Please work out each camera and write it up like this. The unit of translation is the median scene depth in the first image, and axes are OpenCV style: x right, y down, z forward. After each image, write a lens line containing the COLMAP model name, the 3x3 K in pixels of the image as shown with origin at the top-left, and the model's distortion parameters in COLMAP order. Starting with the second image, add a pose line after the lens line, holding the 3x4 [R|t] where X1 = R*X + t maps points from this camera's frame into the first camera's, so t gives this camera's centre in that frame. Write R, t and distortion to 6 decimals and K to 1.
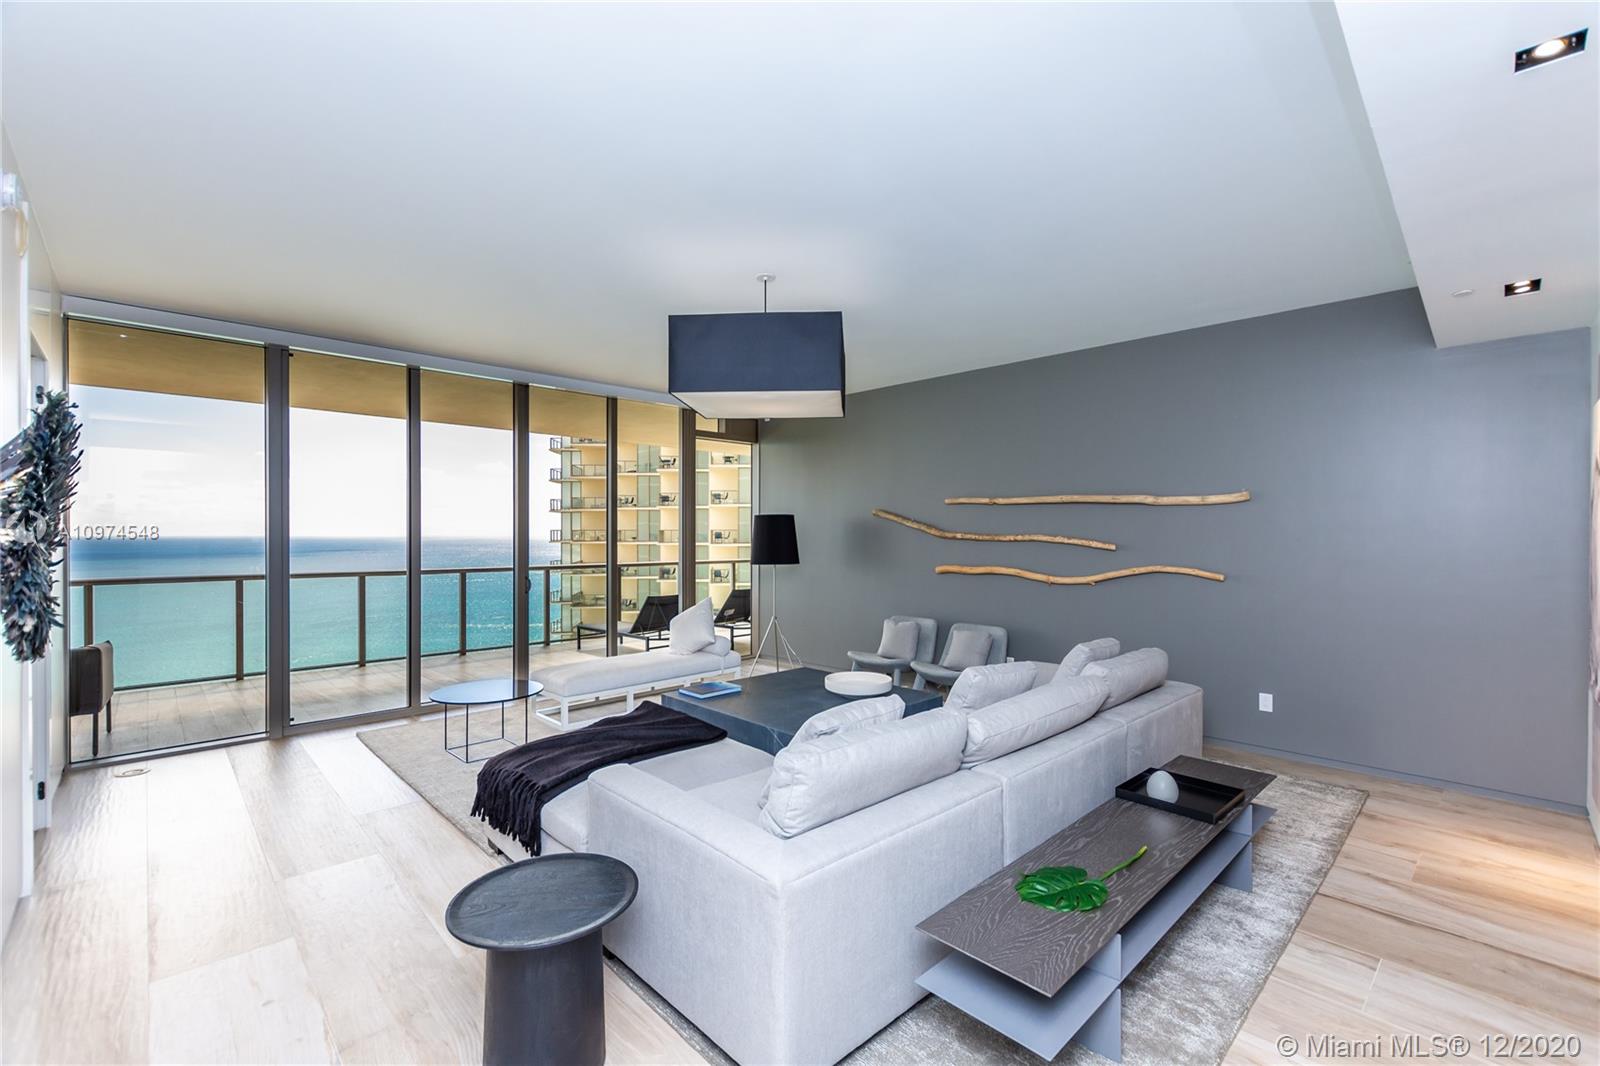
lens RADIAL K [[674.2, 0, 800.0], [0, 674.2, 533.0], [0, 0, 1]] dist [0.000060, -0.000136]
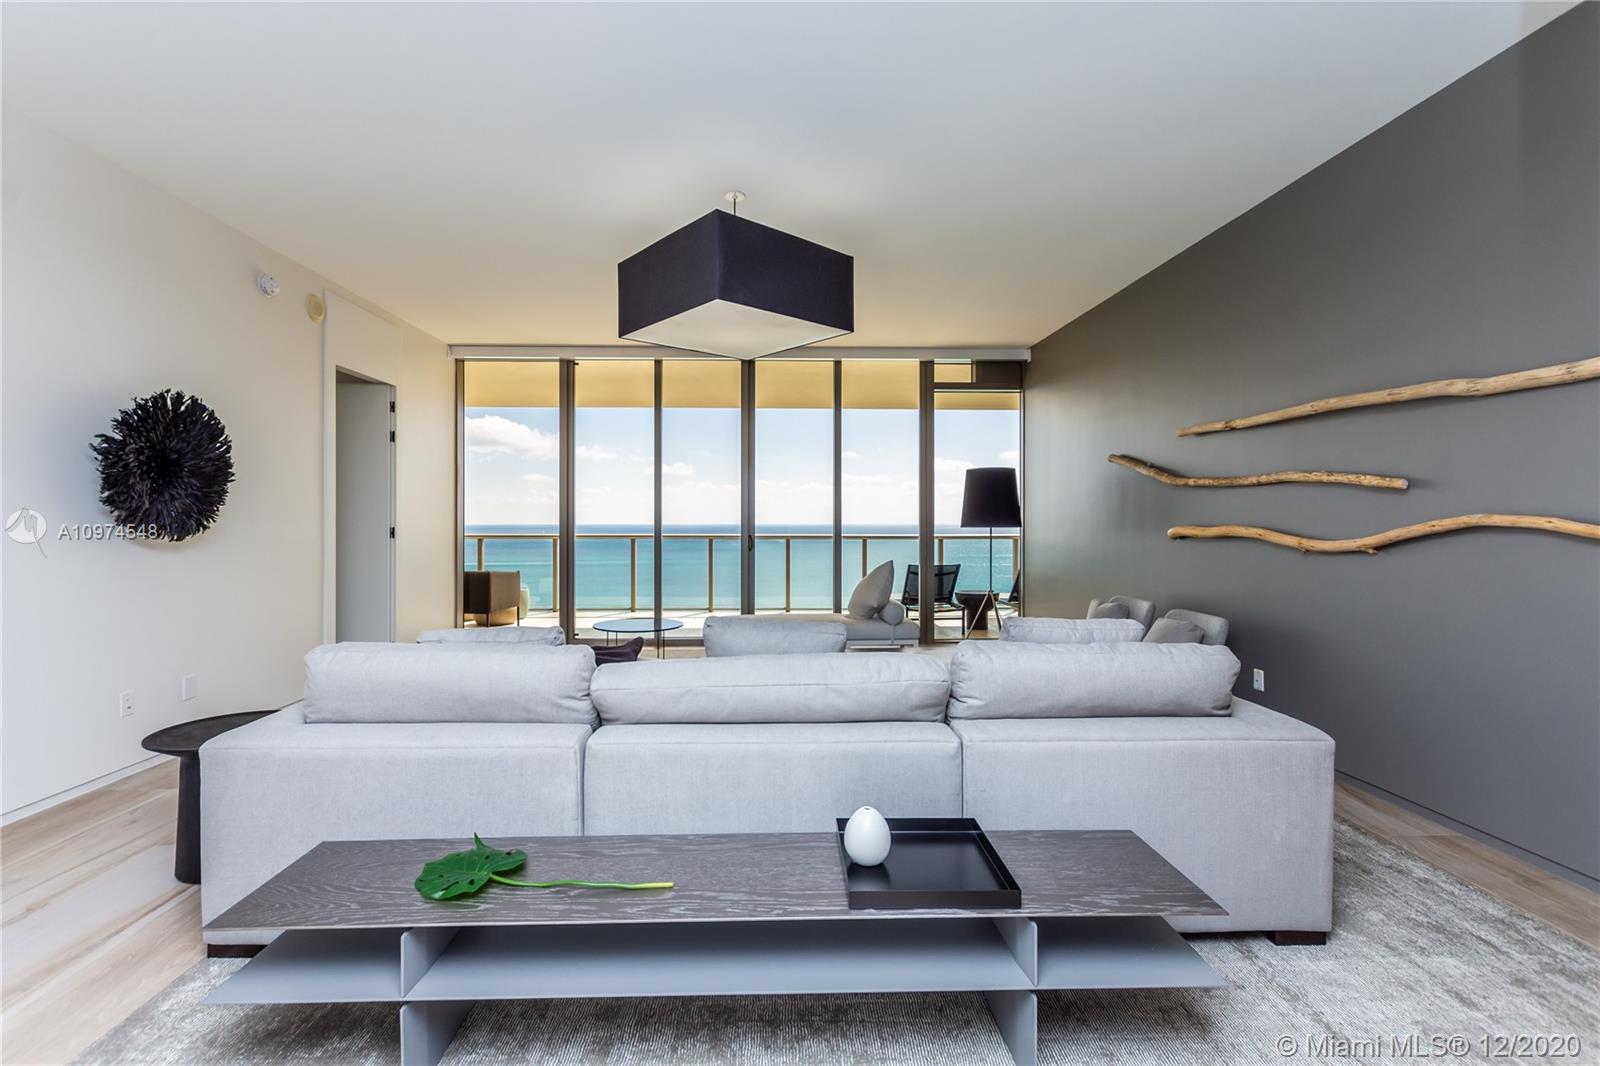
lens RADIAL K [[693.1, 0, 807.1], [0, 693.1, 517.1], [0, 0, 1]] dist [0.002979, -0.000933]
pose [[0.748423, -0.008025, -0.663174, 0.459989], [0.004783, 0.999966, -0.006703, 0.047783], [0.663205, 0.001844, 0.748436, 0.249515]]
